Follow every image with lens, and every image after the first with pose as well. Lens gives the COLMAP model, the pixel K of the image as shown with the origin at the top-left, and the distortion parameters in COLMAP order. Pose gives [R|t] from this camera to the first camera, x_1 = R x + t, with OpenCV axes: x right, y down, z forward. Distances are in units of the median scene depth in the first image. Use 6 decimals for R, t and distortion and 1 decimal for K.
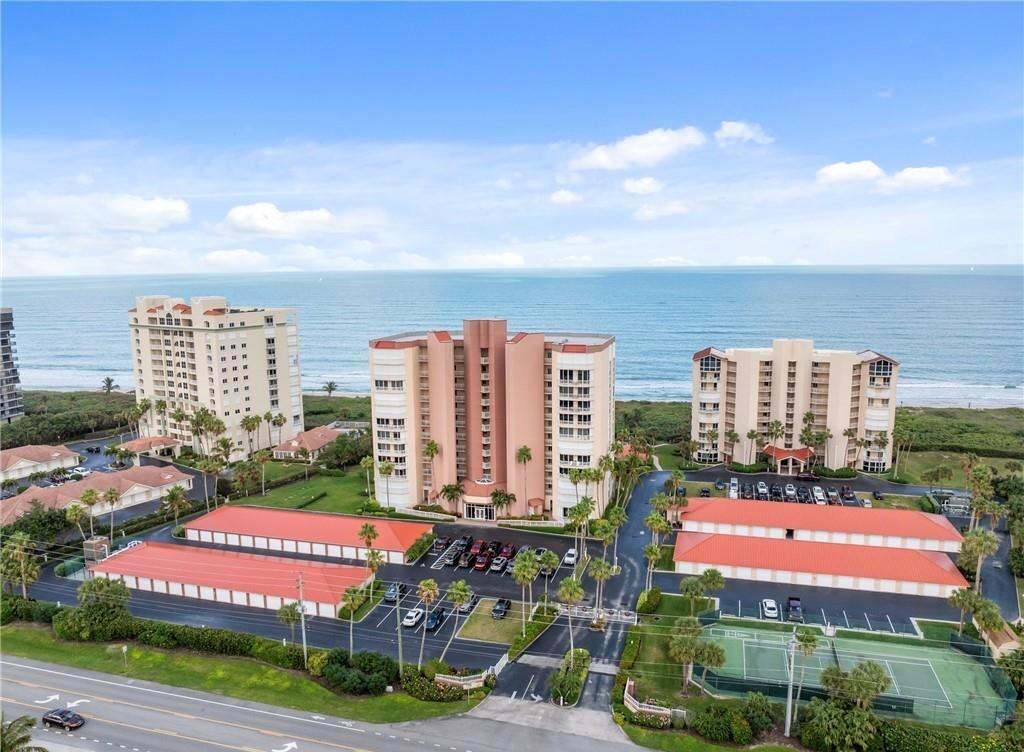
lens RADIAL K [[718.1, 0, 513.1], [0, 718.1, 363.3], [0, 0, 1]] dist [-0.037482, 0.004581]
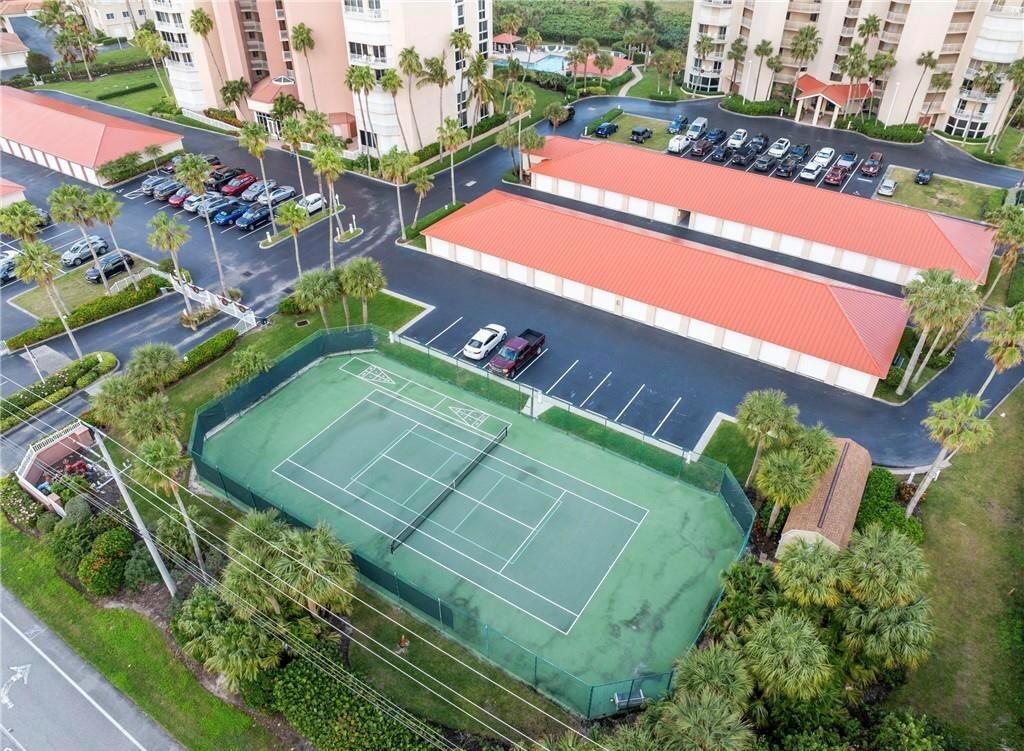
lens RADIAL K [[718.1, 0, 513.1], [0, 718.1, 362.8], [0, 0, 1]] dist [-0.037482, 0.004581]
pose [[0.957217, 0.182439, -0.224614, 0.331899], [-0.051291, 0.870894, 0.488787, 0.051764], [0.284789, -0.456355, 0.842992, 0.336386]]
